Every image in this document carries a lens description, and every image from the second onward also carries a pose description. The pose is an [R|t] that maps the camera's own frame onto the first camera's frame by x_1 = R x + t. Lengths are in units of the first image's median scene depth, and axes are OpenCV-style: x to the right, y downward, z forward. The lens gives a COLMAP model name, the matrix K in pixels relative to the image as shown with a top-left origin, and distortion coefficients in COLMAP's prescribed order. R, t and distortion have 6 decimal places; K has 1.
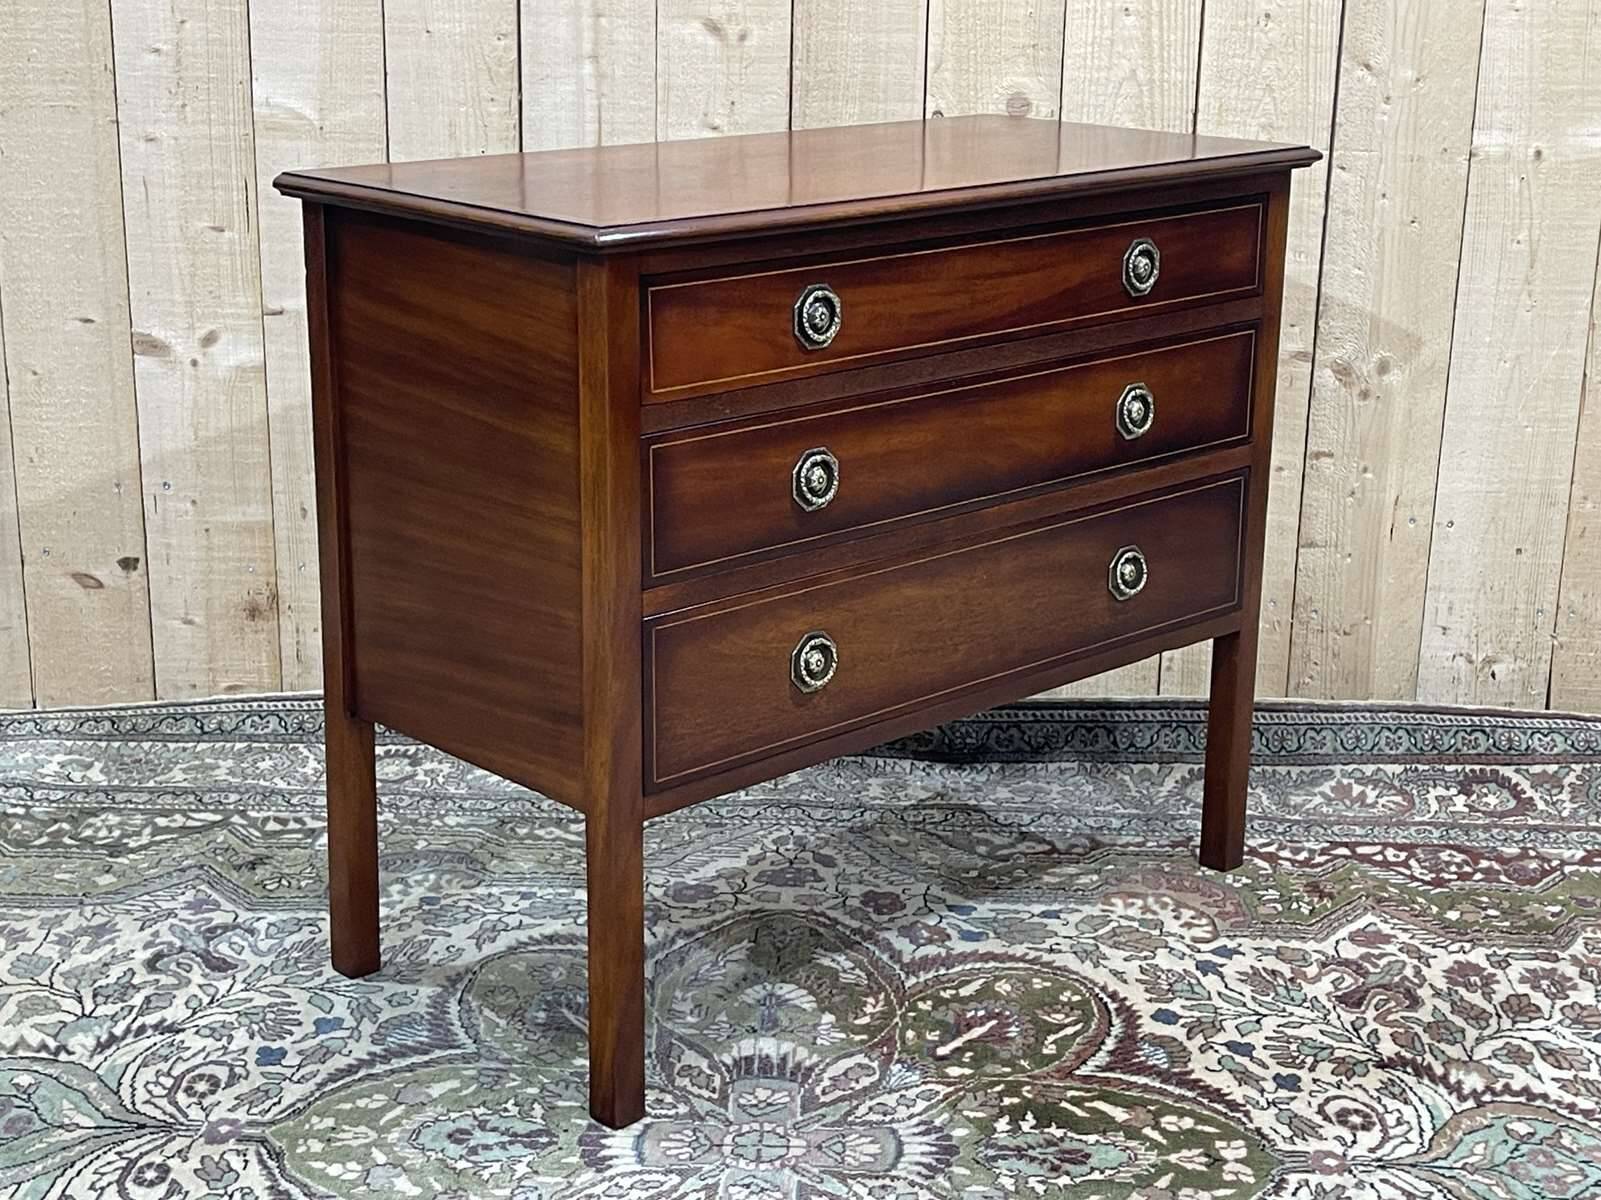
lens RADIAL K [[2461.8, 0, 794.1], [0, 2461.8, 622.0], [0, 0, 1]] dist [0.036331, 0.000000]
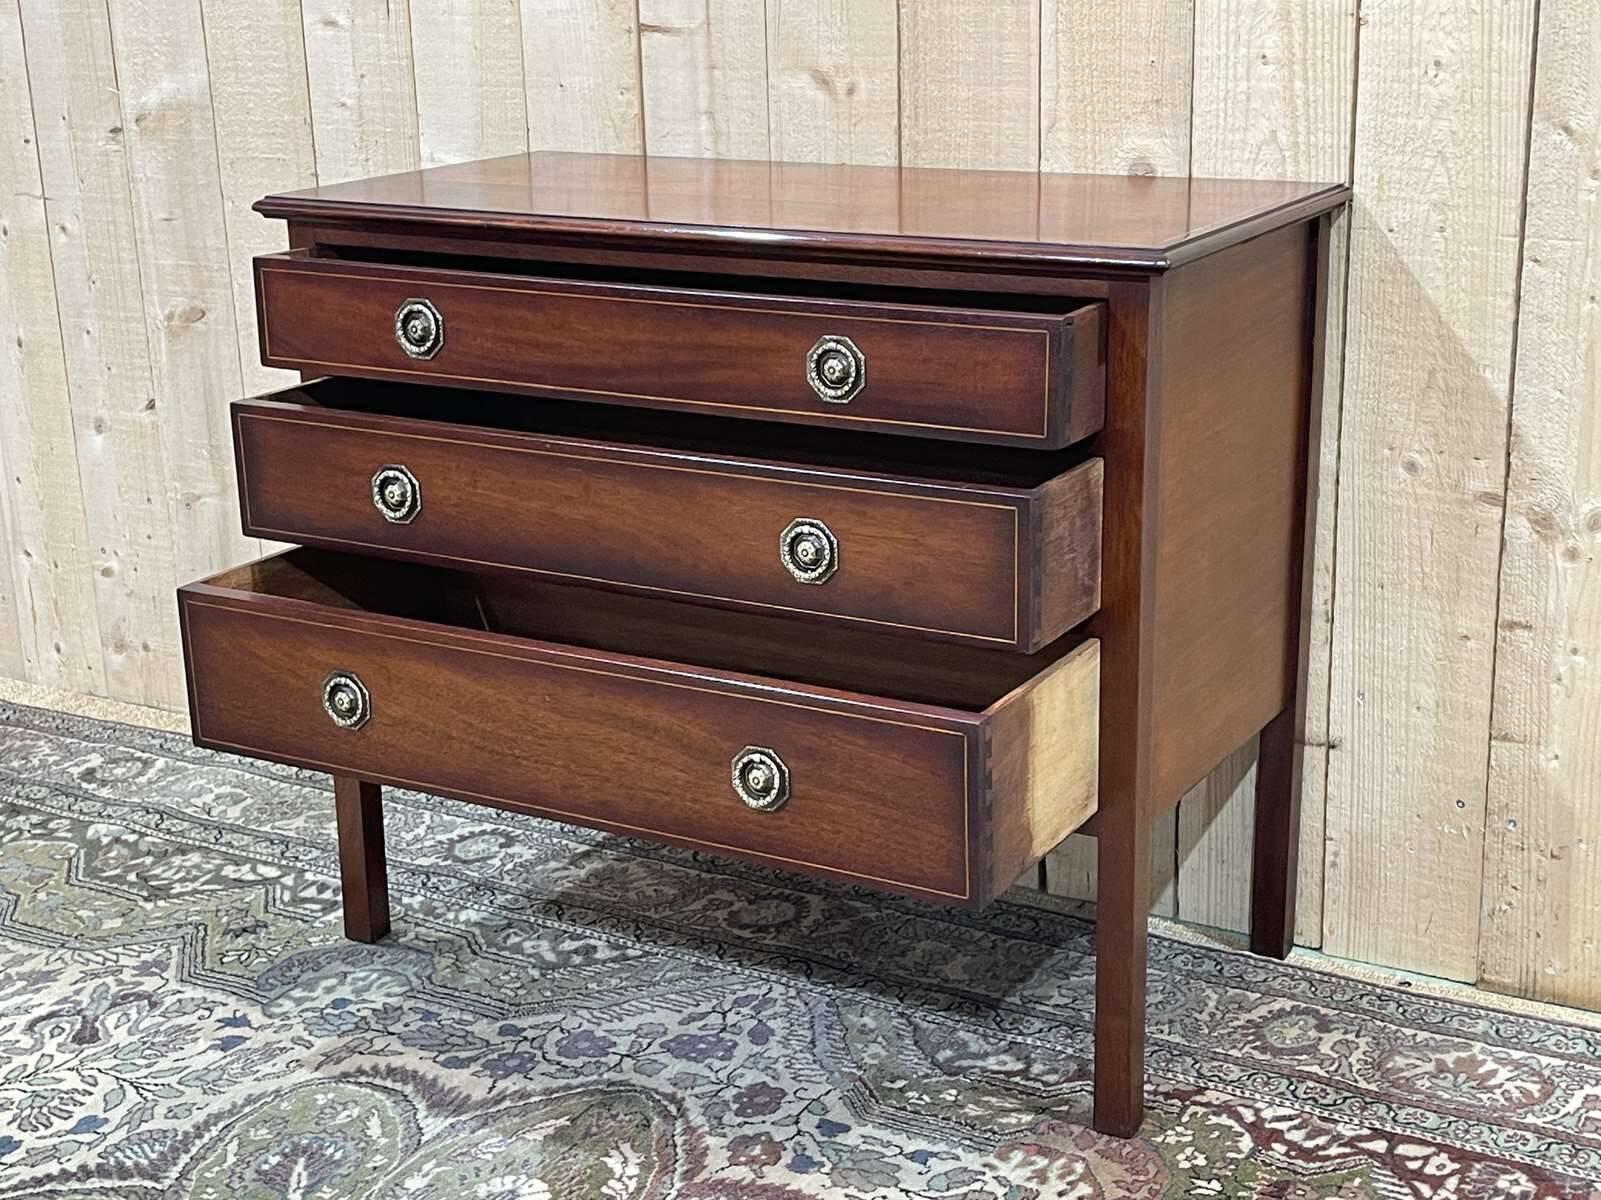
lens RADIAL K [[2338.1, 0, 800.6], [0, 2338.1, 615.3], [0, 0, 1]] dist [0.025935, 0.000000]
pose [[0.877239, 0.104320, -0.468582, 0.390722], [-0.100065, 0.994398, 0.034049, -0.079560], [0.469509, 0.017020, 0.882763, 0.262386]]
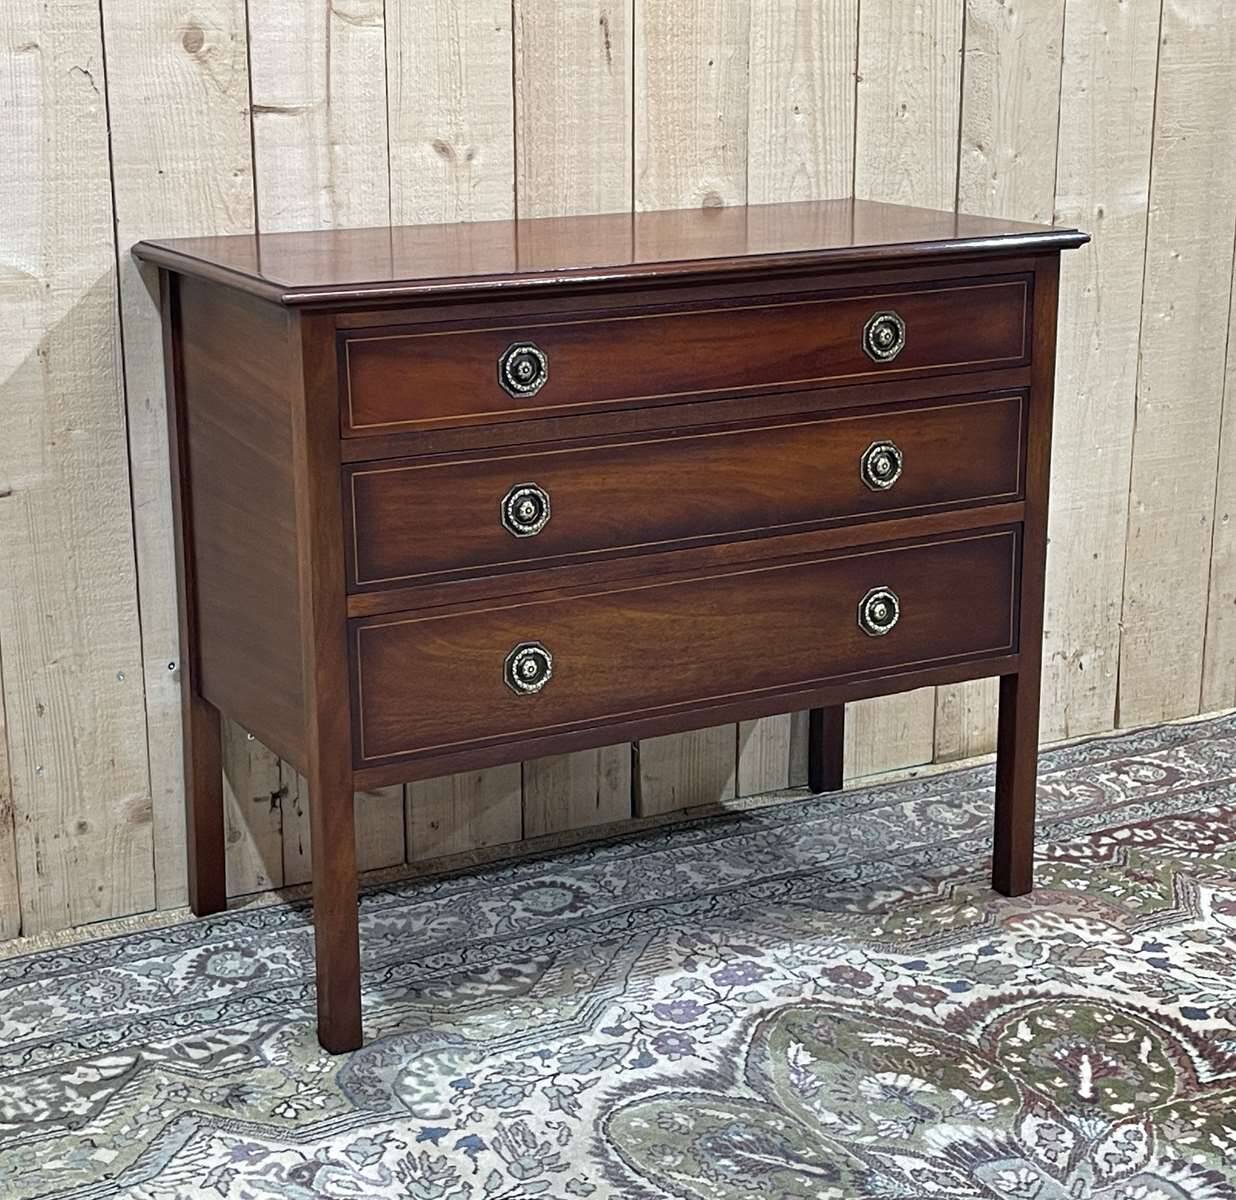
lens RADIAL K [[2337.0, 0, 611.6], [0, 2337.0, 625.8], [0, 0, 1]] dist [0.033528, 0.000000]
pose [[0.865362, -0.159507, 0.475086, -0.464343], [0.165134, 0.985809, 0.030189, -0.072986], [-0.473159, 0.052329, 0.879421, 0.163020]]
